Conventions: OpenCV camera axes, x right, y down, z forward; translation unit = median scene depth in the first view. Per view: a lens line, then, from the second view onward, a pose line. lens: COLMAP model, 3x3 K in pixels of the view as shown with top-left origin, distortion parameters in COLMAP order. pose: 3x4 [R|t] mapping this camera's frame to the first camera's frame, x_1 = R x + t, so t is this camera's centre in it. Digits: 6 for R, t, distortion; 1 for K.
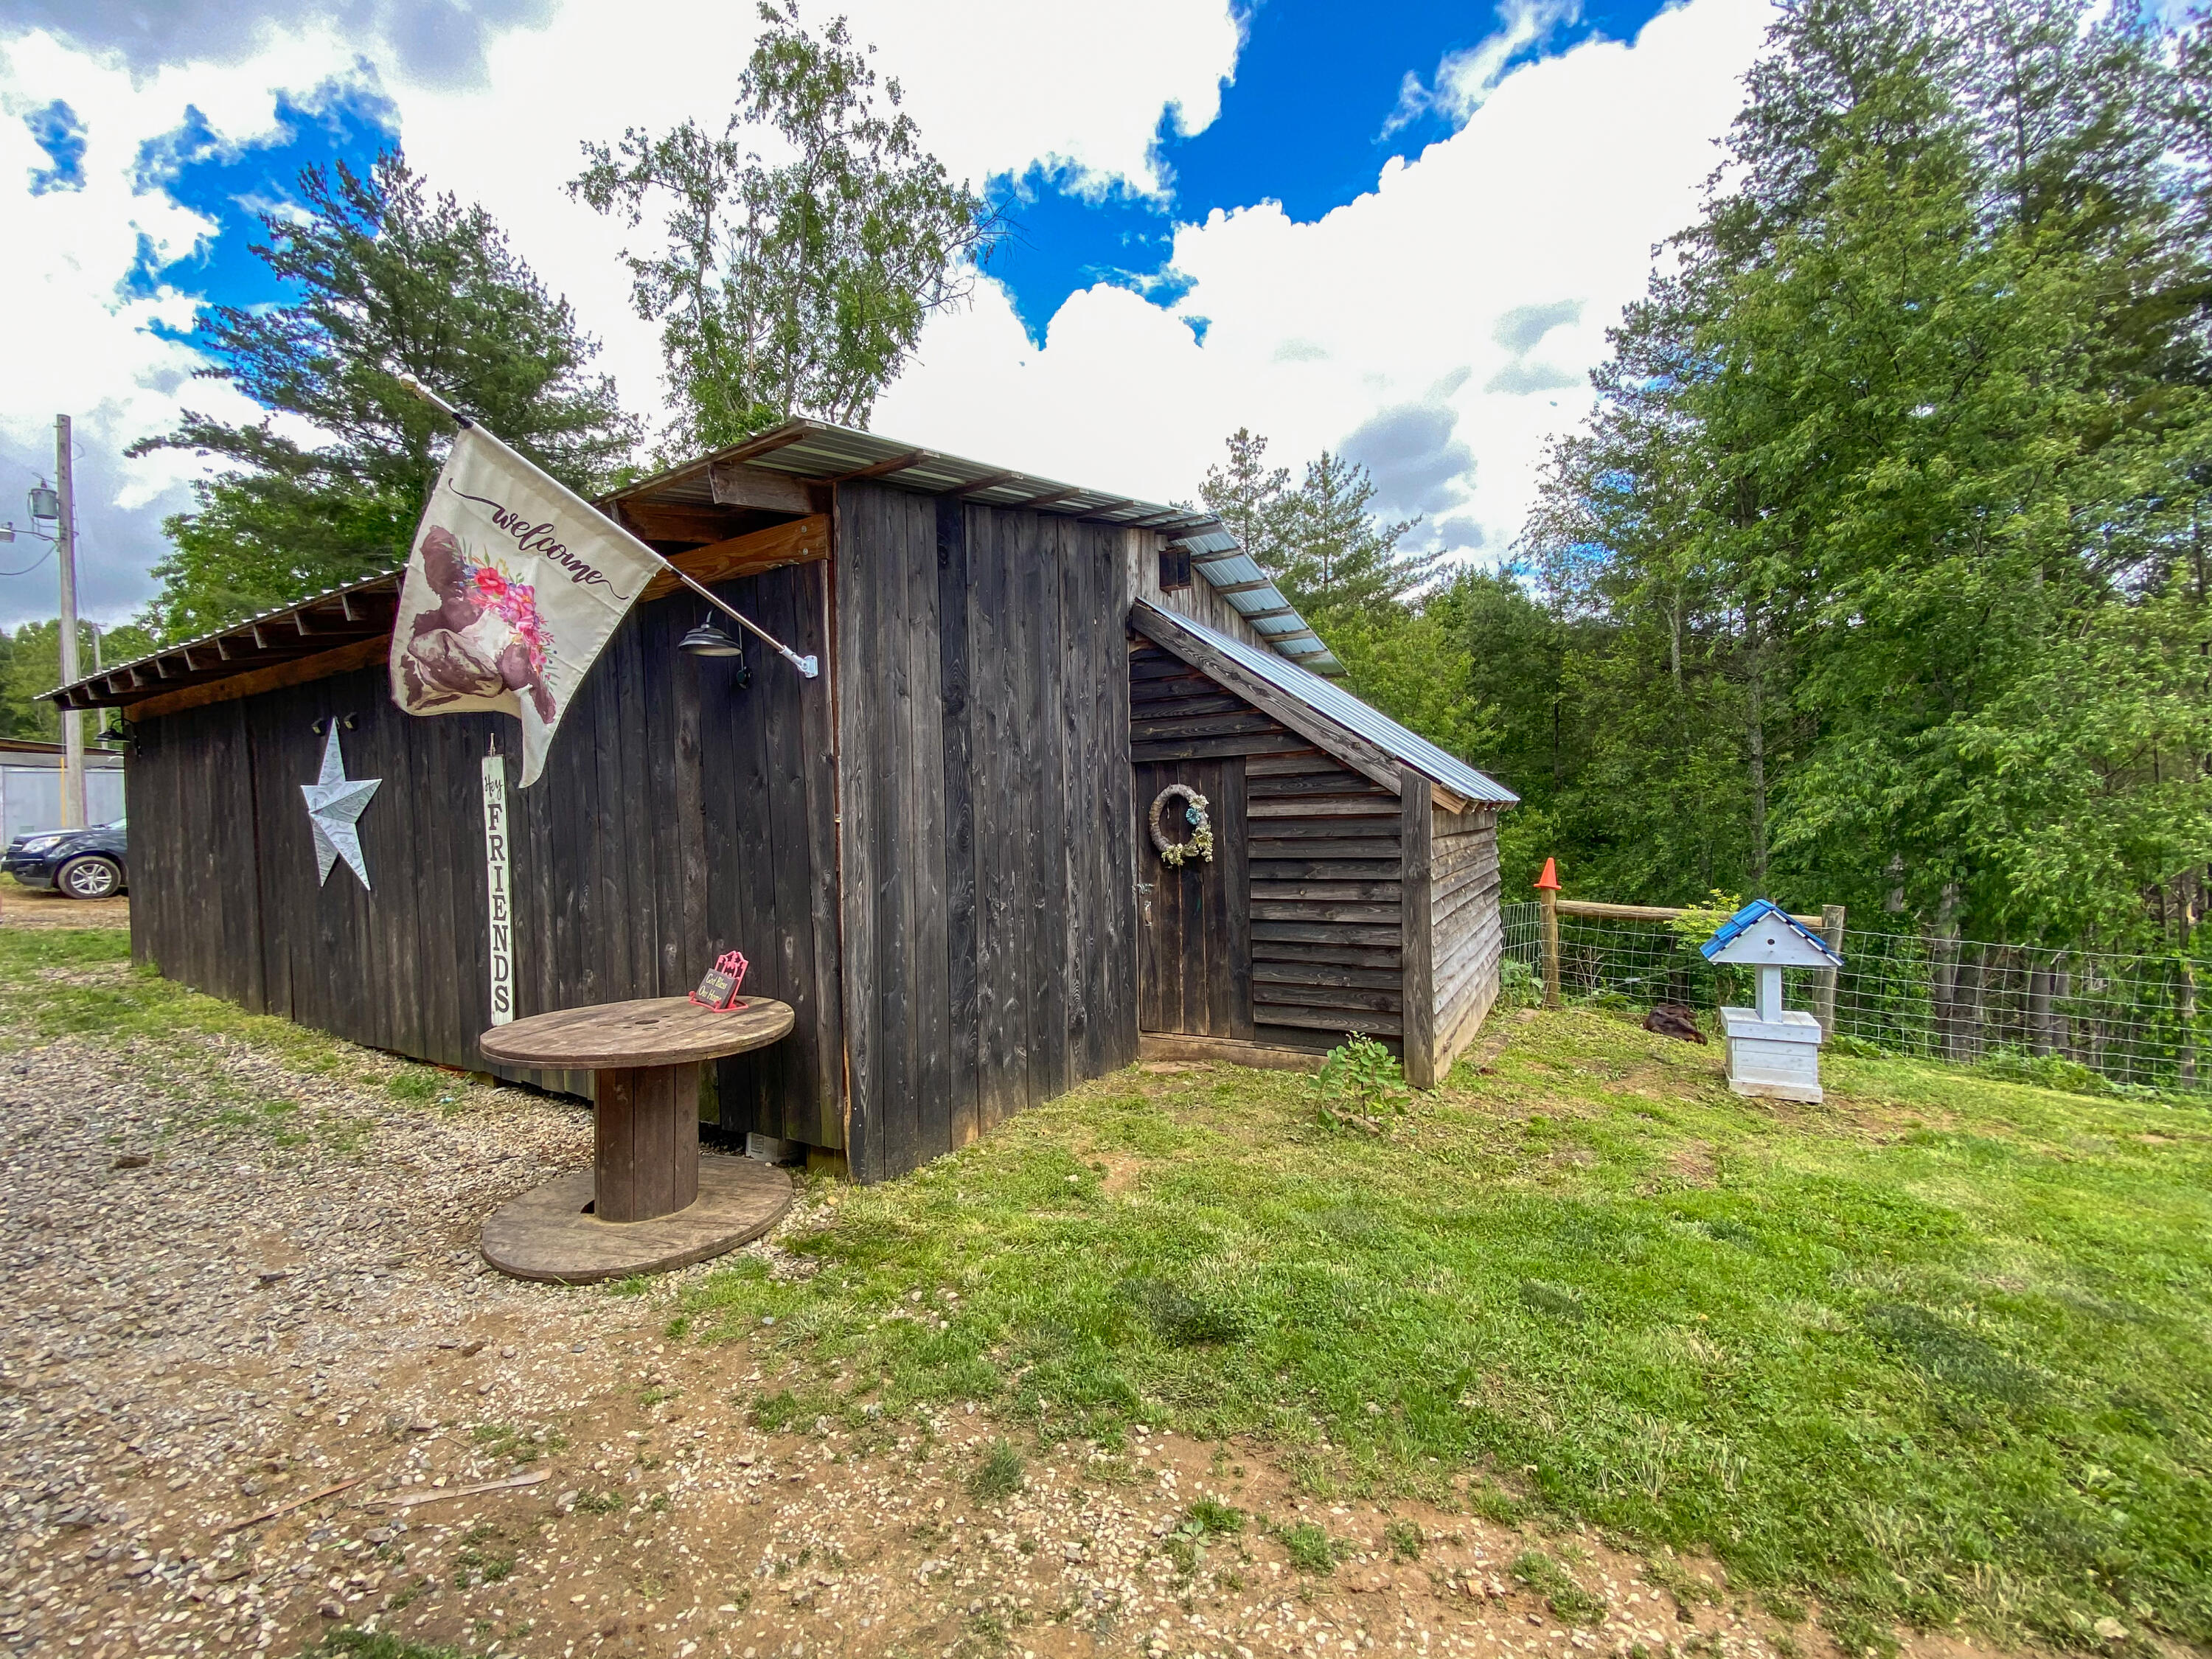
lens RADIAL K [[895.8, 0, 1106.0], [0, 895.8, 829.5], [0, 0, 1]] dist [0.022011, -0.000114]
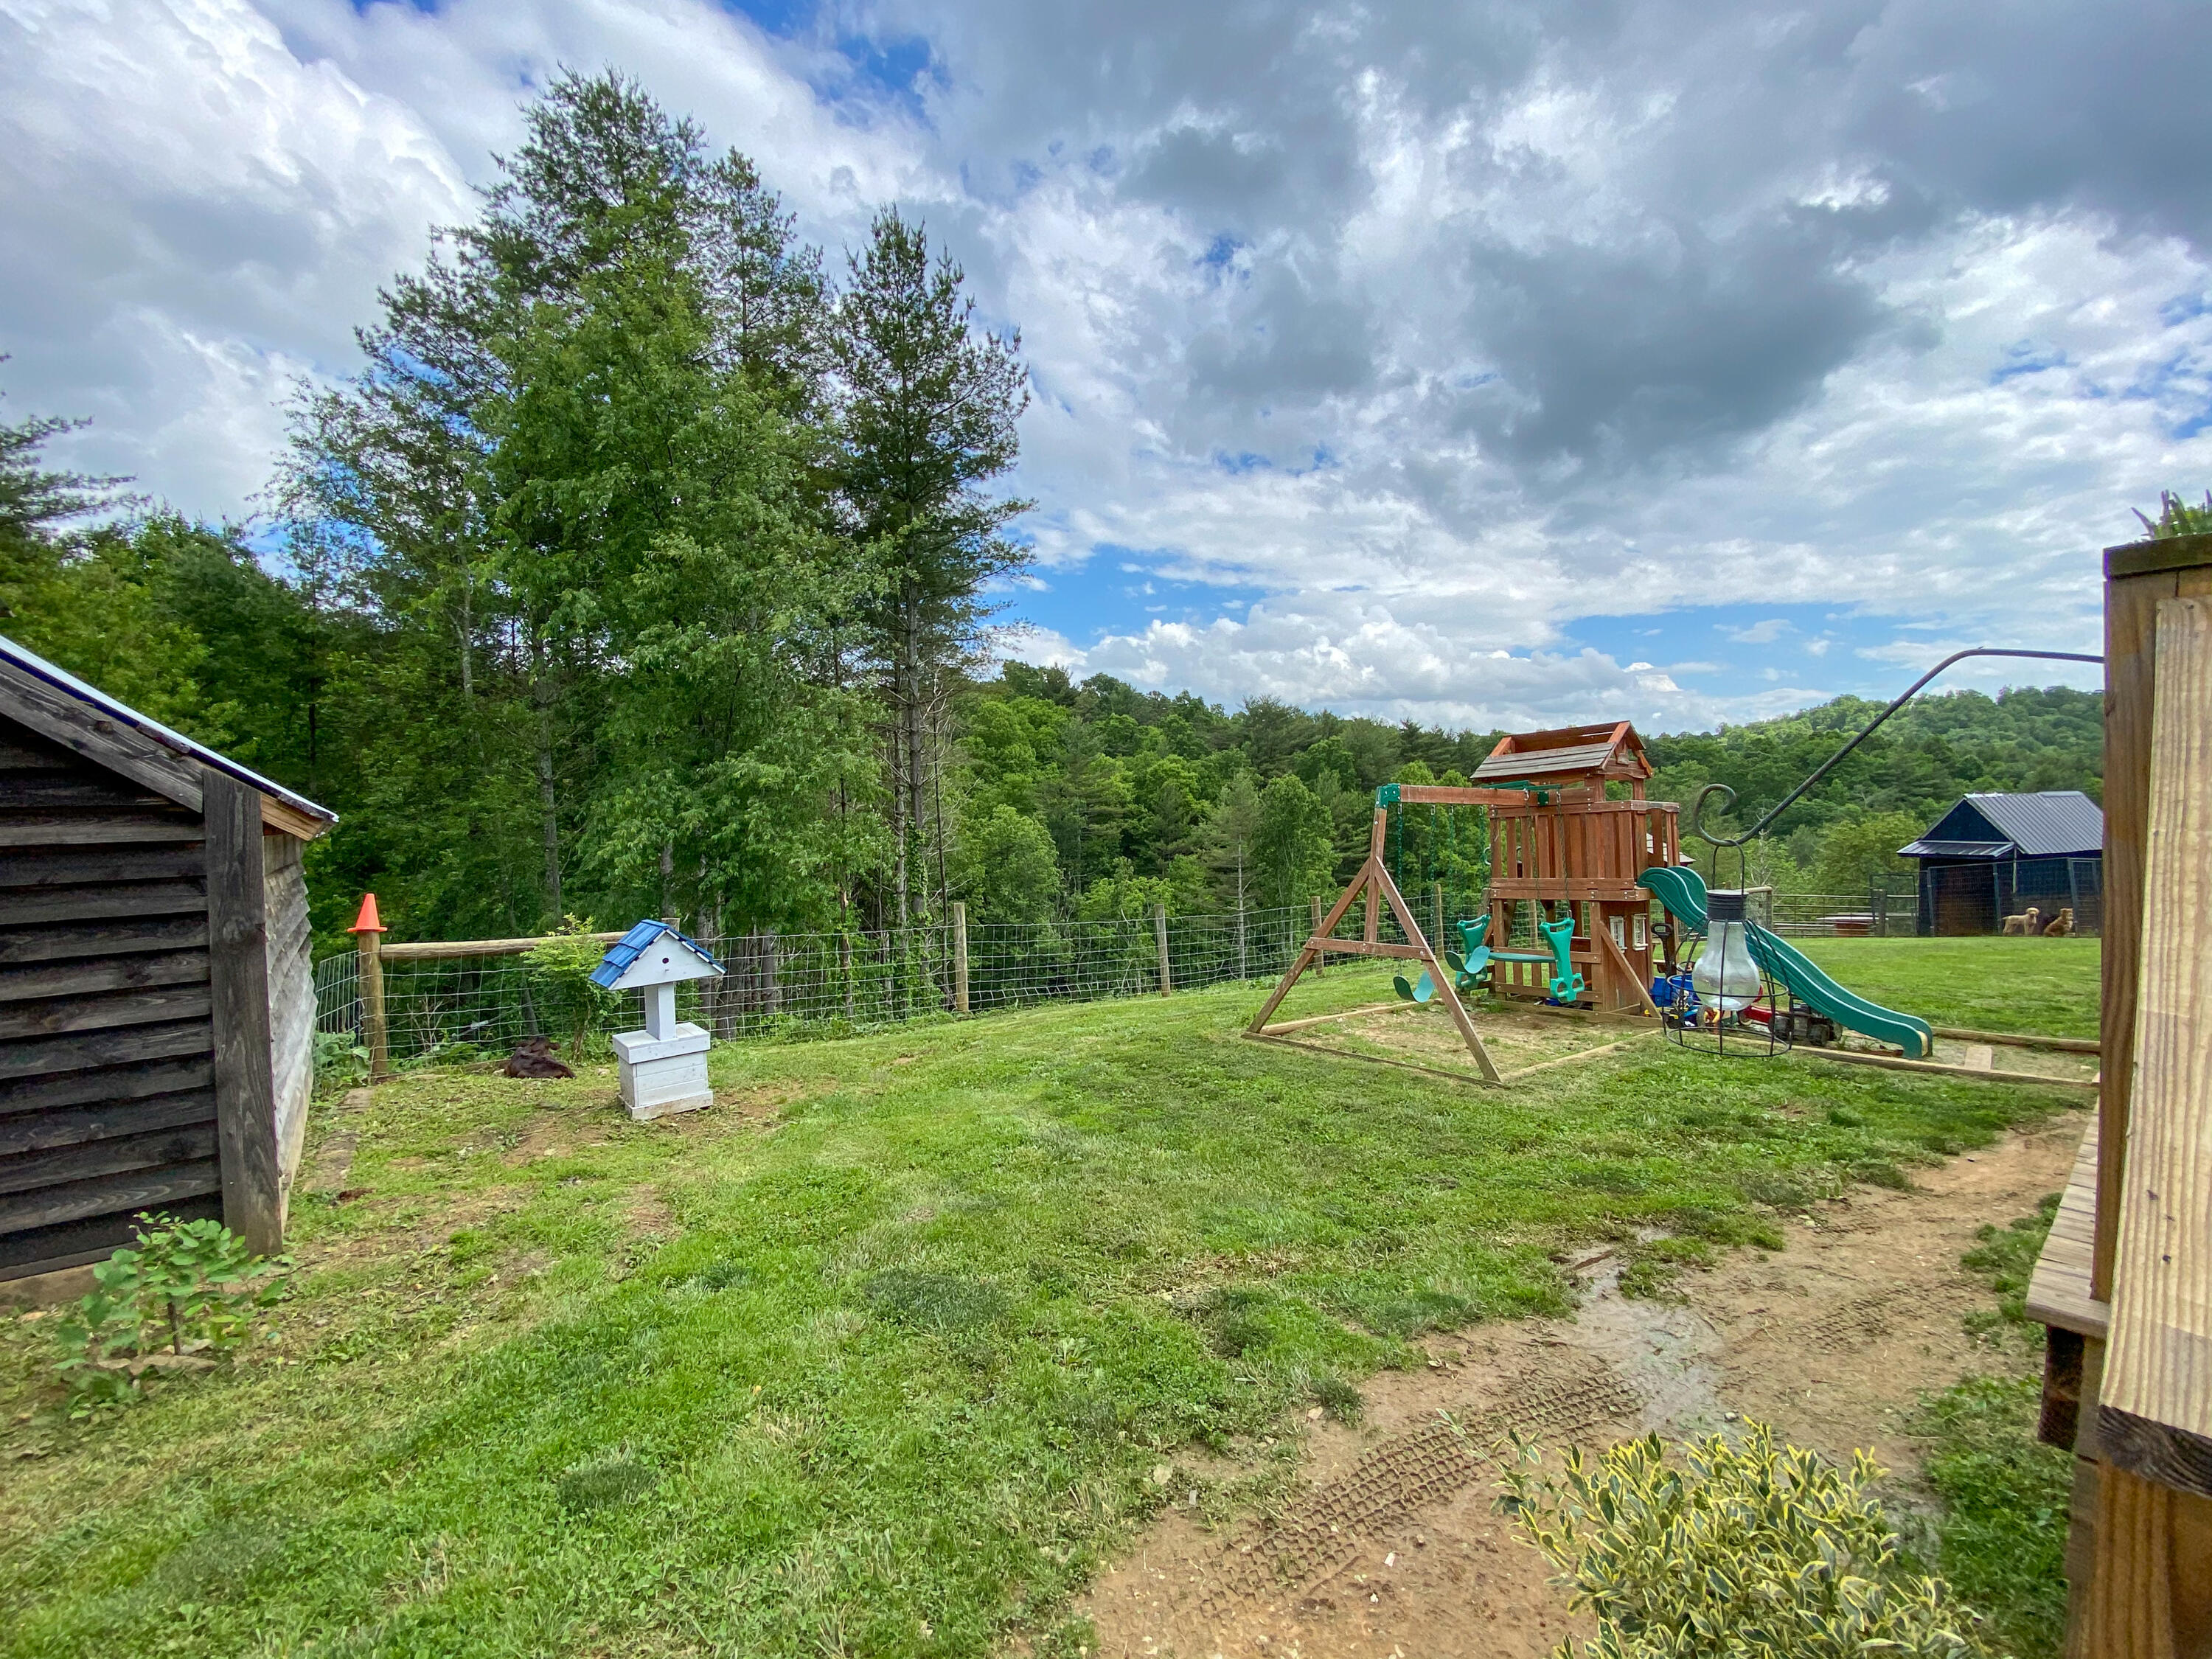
lens RADIAL K [[901.9, 0, 1101.4], [0, 901.9, 835.0], [0, 0, 1]] dist [0.021672, -0.021124]
pose [[0.375532, -0.013811, 0.926707, -0.020358], [0.032308, 0.999476, 0.001804, -0.002568], [-0.926246, 0.029263, 0.375781, 0.160458]]
